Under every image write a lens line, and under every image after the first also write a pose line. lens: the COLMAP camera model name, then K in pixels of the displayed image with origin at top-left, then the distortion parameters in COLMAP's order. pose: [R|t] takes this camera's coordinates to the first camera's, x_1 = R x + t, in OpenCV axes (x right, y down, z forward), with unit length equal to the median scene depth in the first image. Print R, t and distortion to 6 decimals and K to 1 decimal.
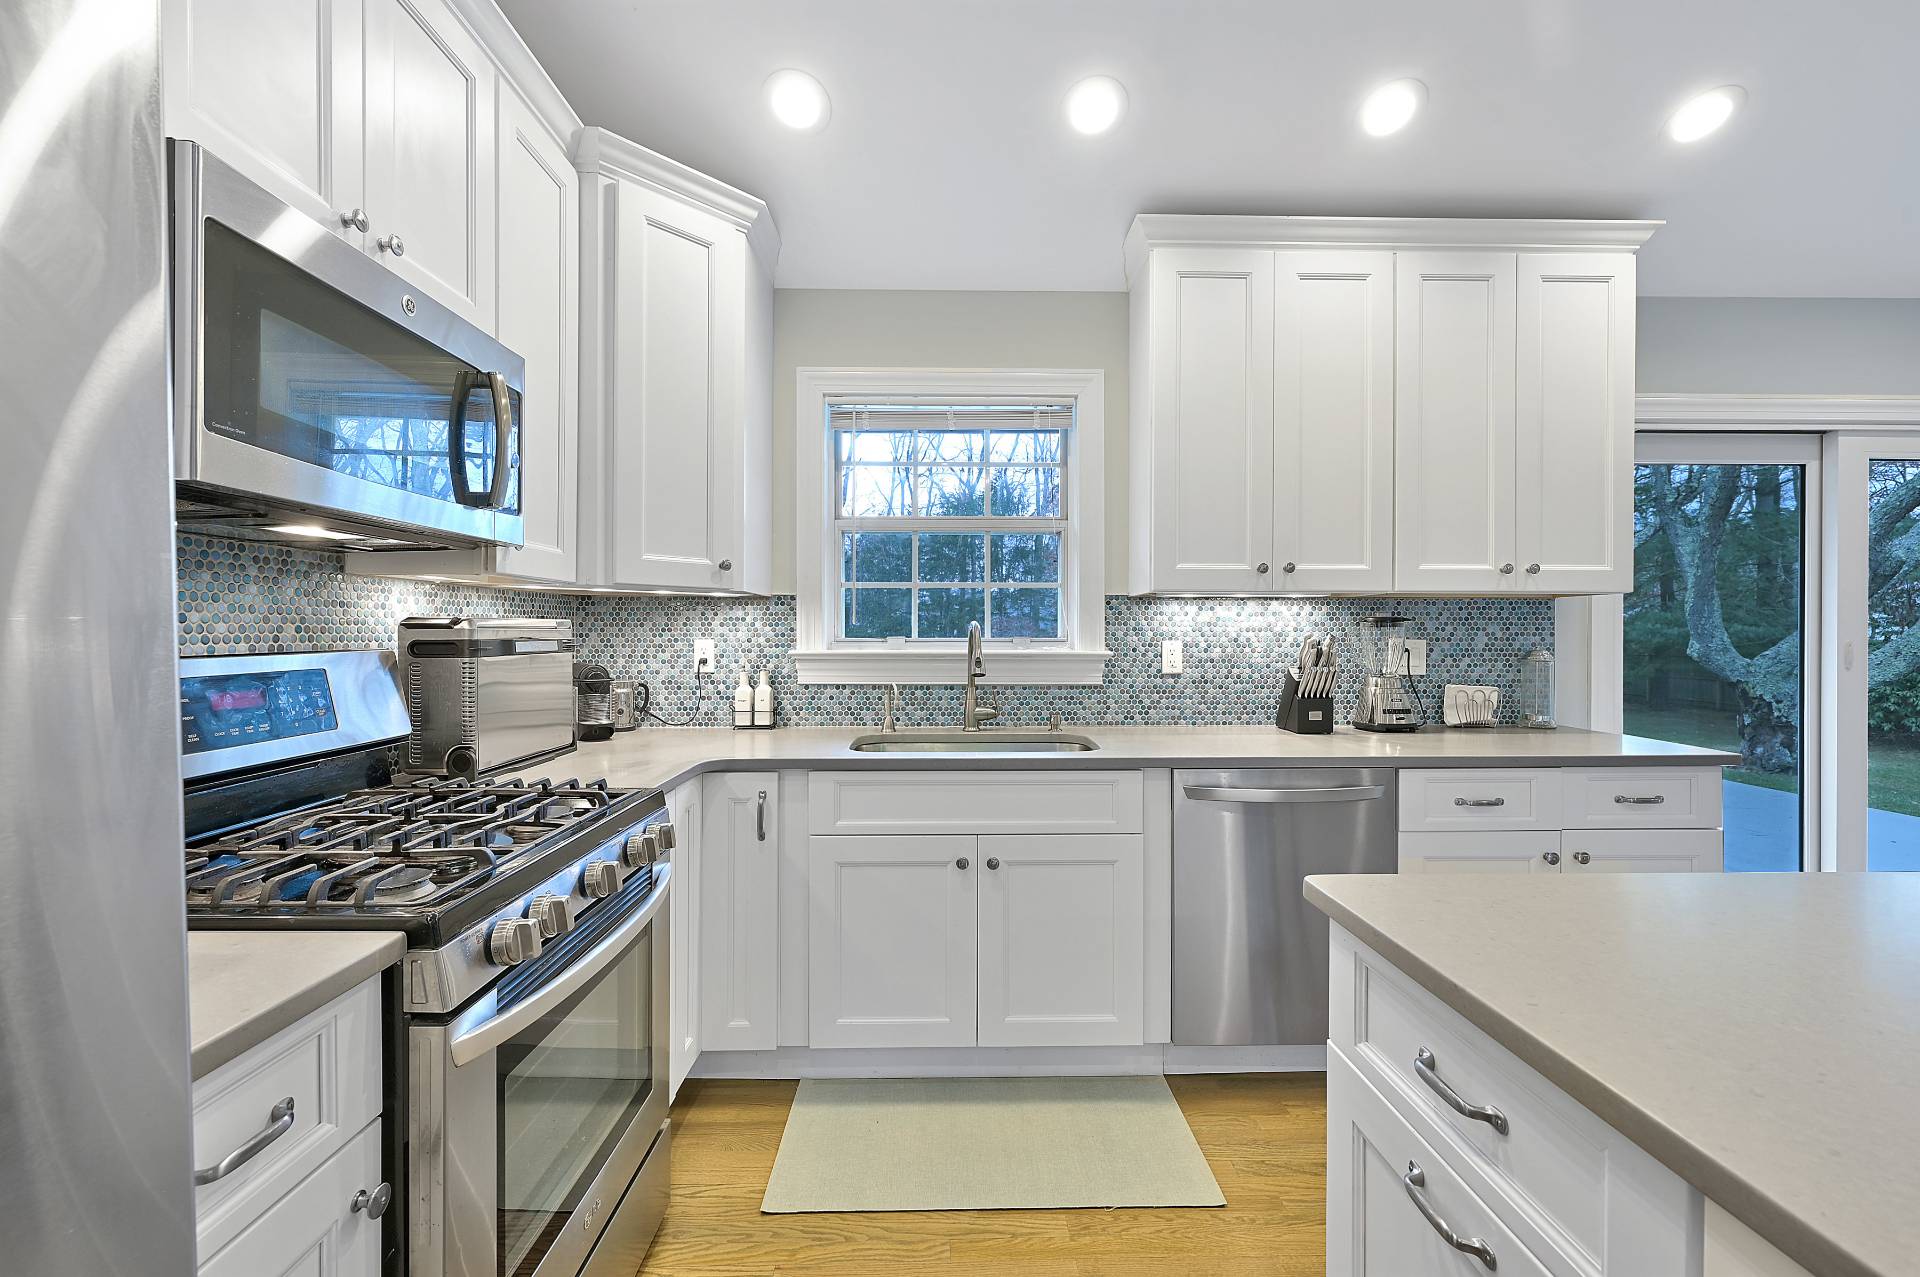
lens RADIAL K [[799.4, 0, 960.0], [0, 799.4, 638.5], [0, 0, 1]] dist [-0.000571, -0.000065]
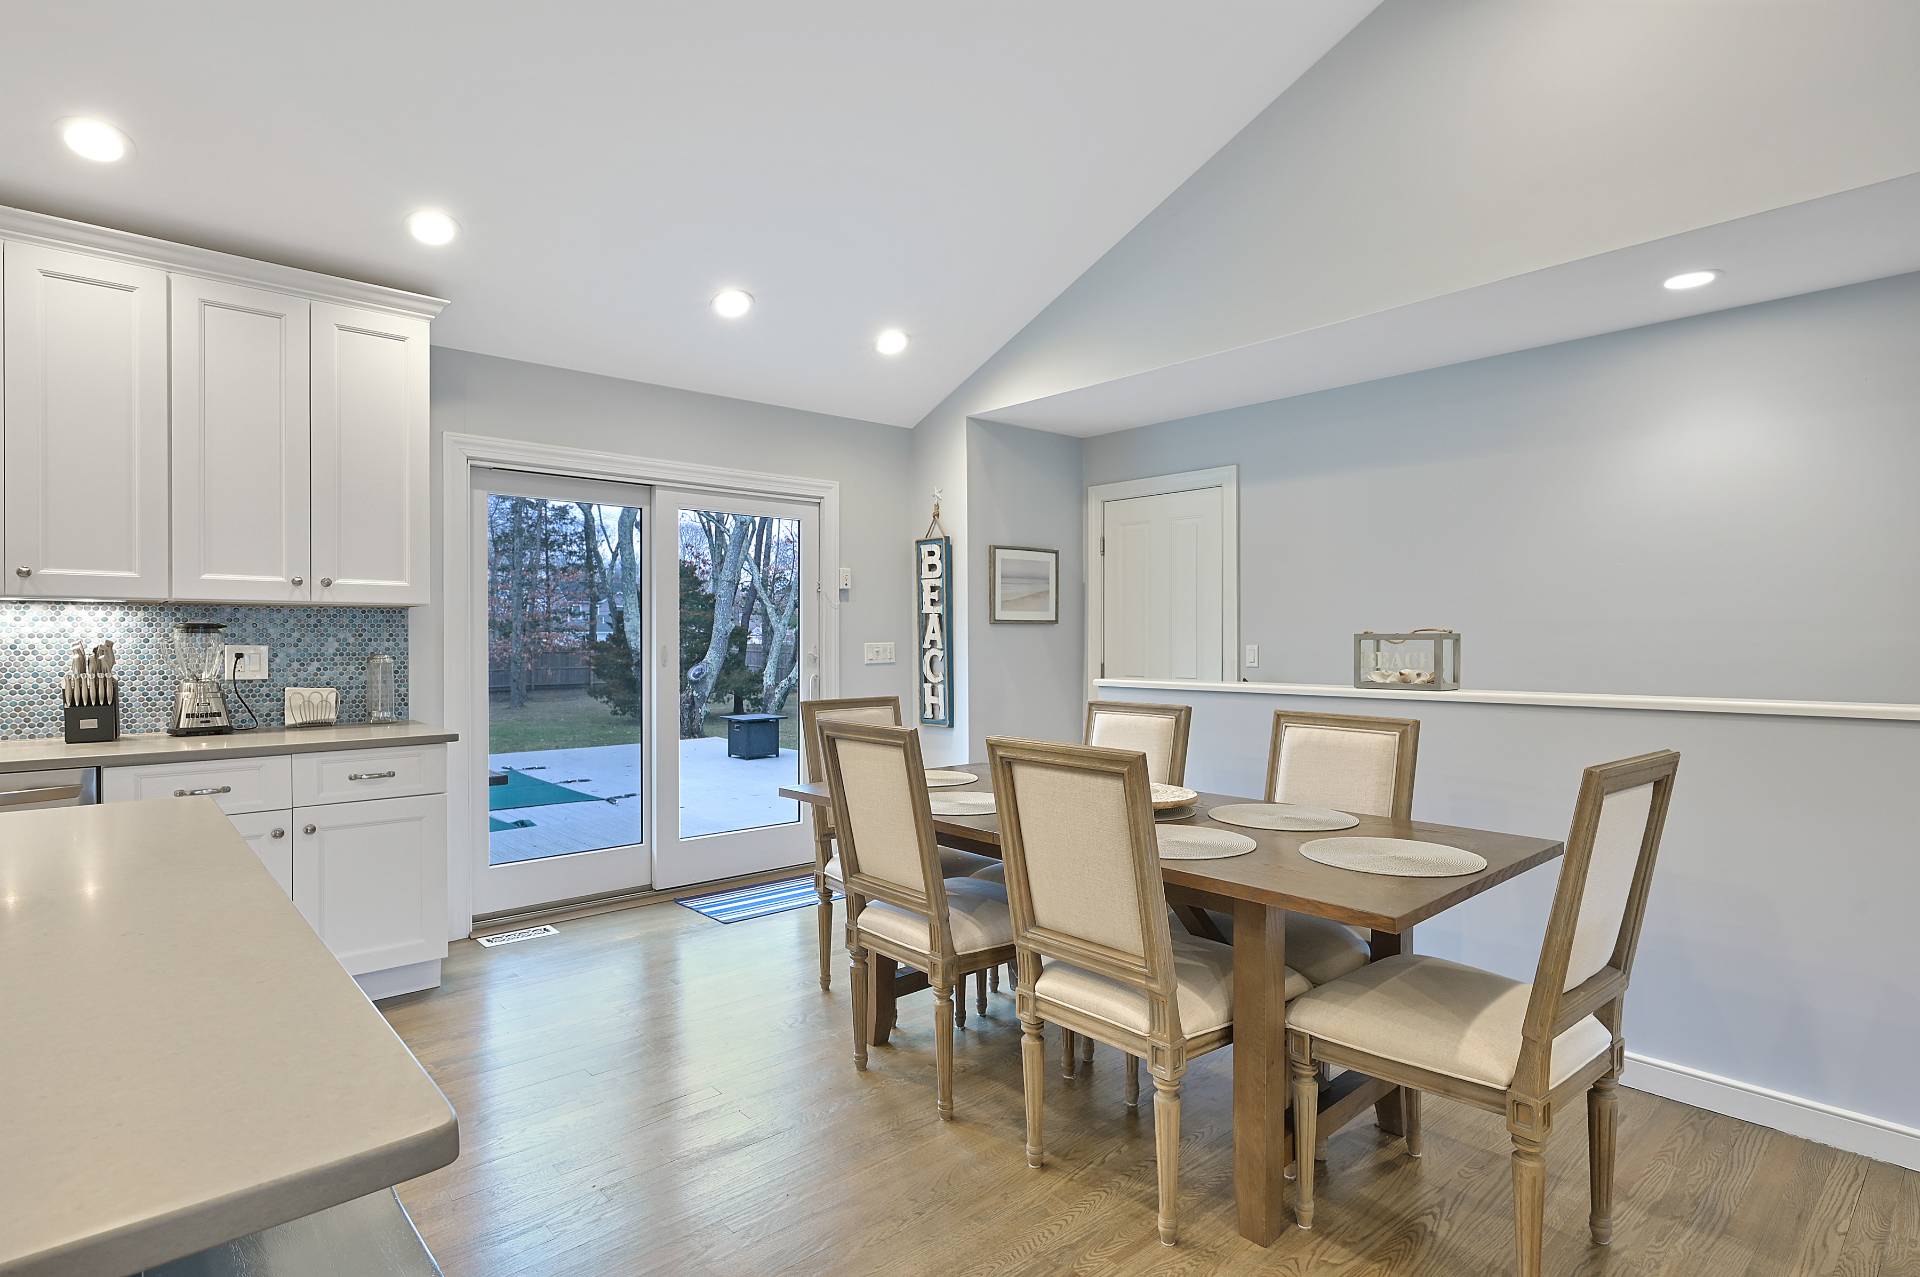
lens RADIAL K [[958.0, 0, 953.0], [0, 958.0, 642.6], [0, 0, 1]] dist [-0.000928, -0.000032]
pose [[0.759652, -0.003516, 0.650321, 0.451347], [0.005033, 0.999987, -0.000472, 0.002965], [-0.650311, 0.003632, 0.759660, -0.536097]]
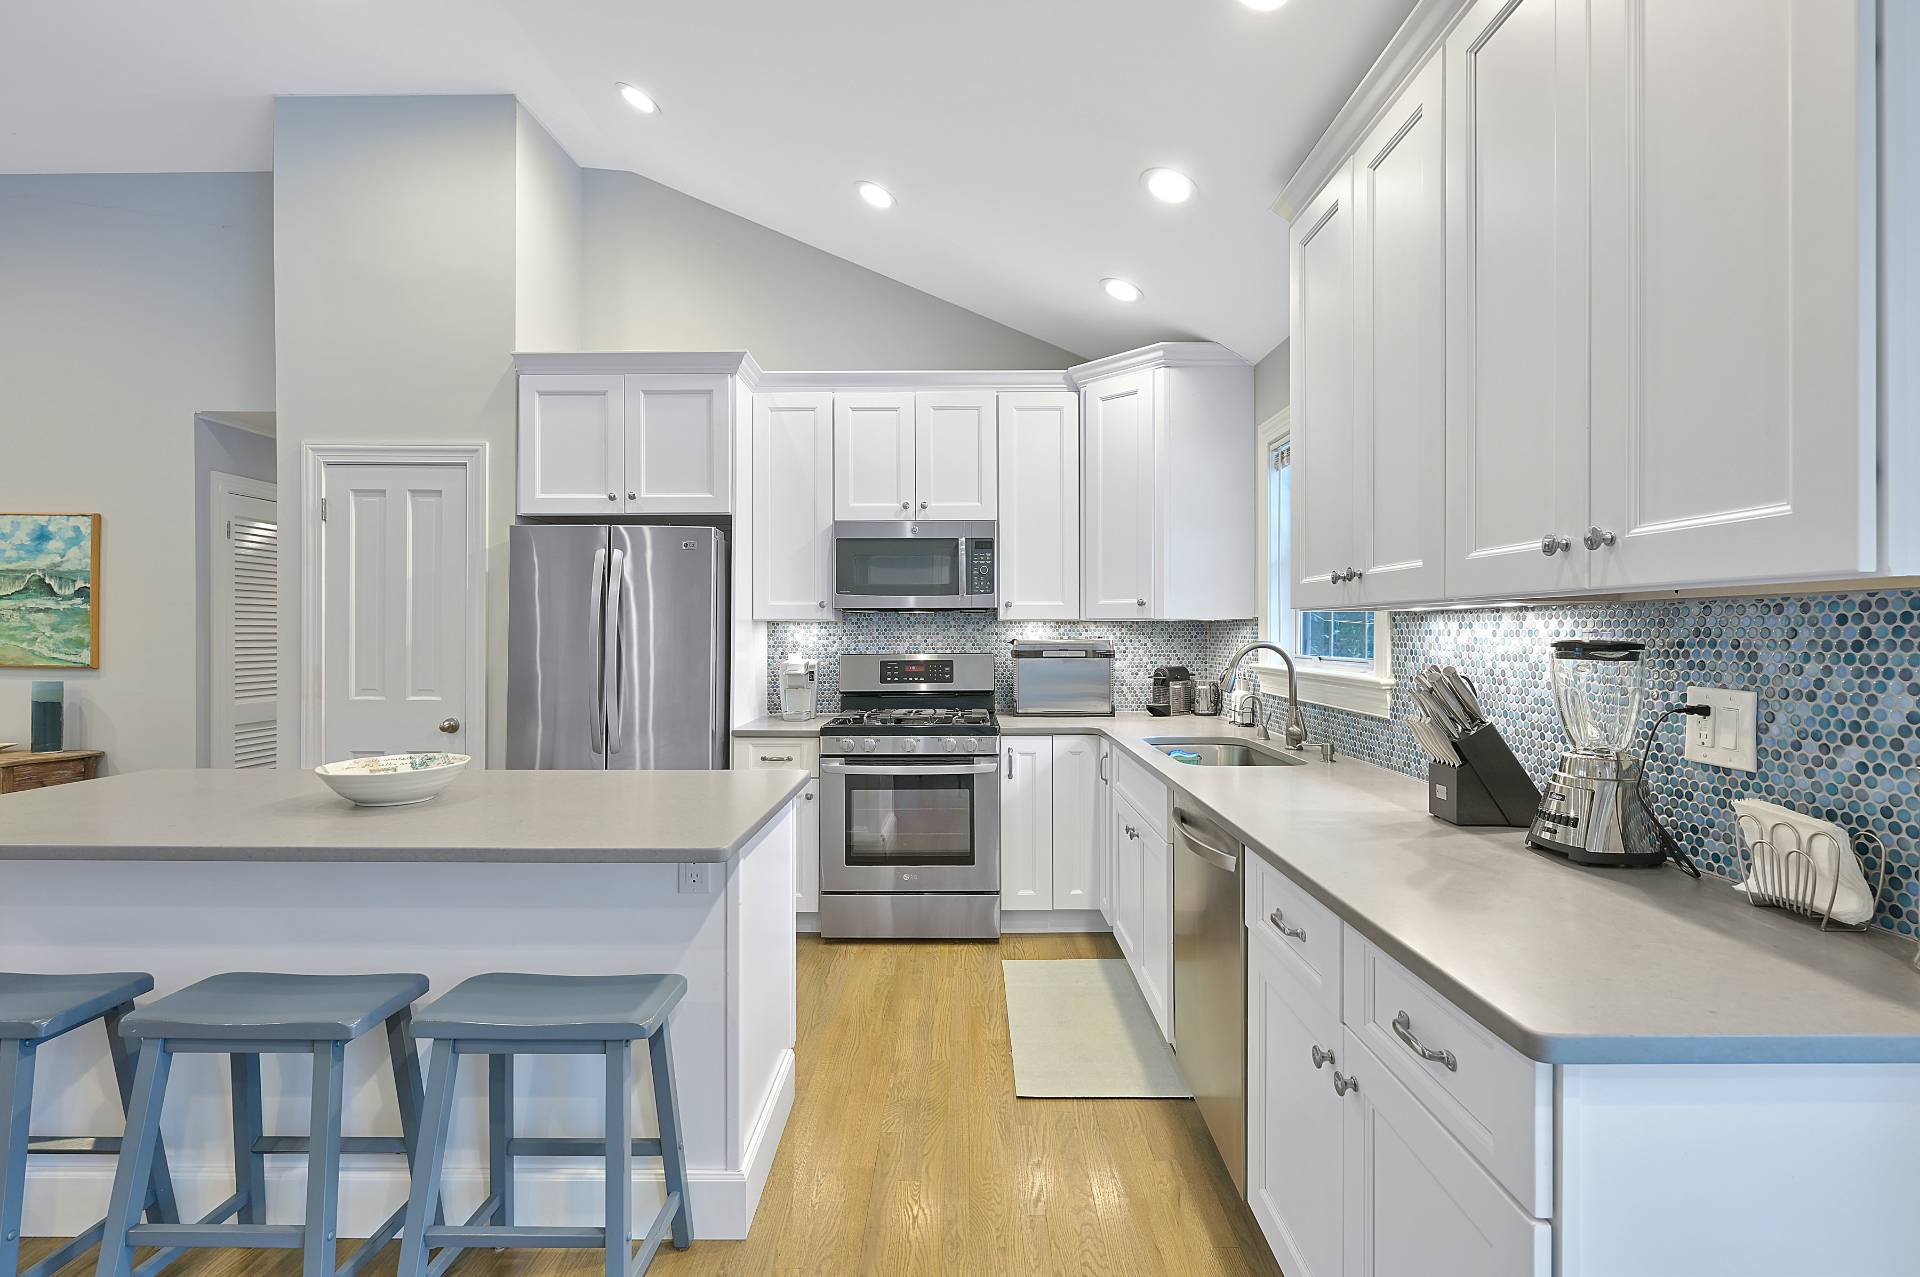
lens RADIAL K [[858.3, 0, 957.5], [0, 858.3, 630.4], [0, 0, 1]] dist [-0.000158, -0.000173]
pose [[-0.028860, -0.002459, -0.999580, 1.070923], [-0.007064, 0.999973, -0.002256, -0.028279], [0.999559, 0.006996, -0.028876, 0.579862]]
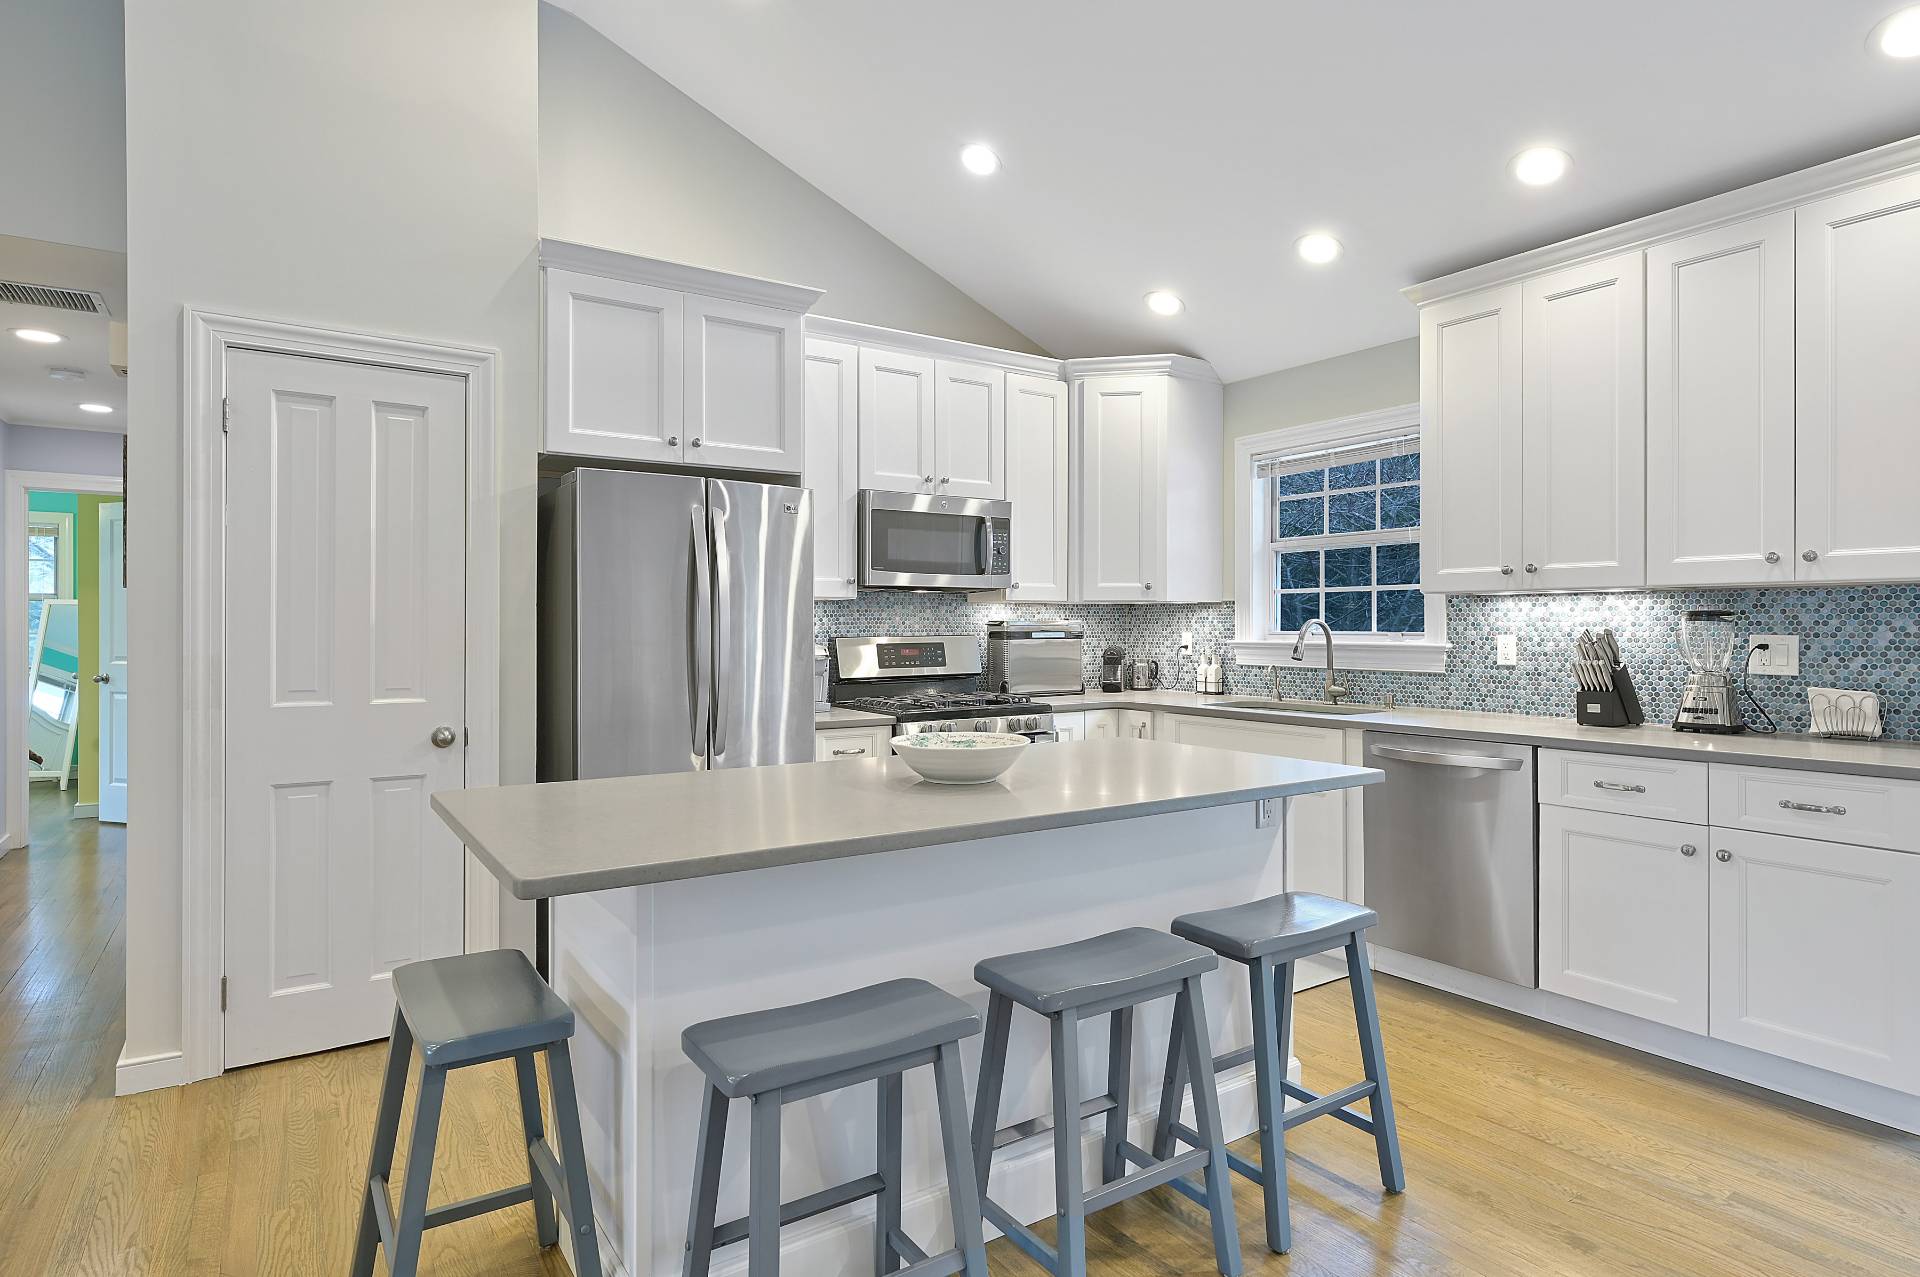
lens RADIAL K [[1033.3, 0, 960.1], [0, 1033.3, 627.0], [0, 0, 1]] dist [0.000504, 0.000832]
pose [[0.540154, -0.001114, -0.841565, 1.042277], [-0.004646, 0.999980, -0.004306, 0.001480], [0.841553, 0.006236, 0.540138, -0.376301]]
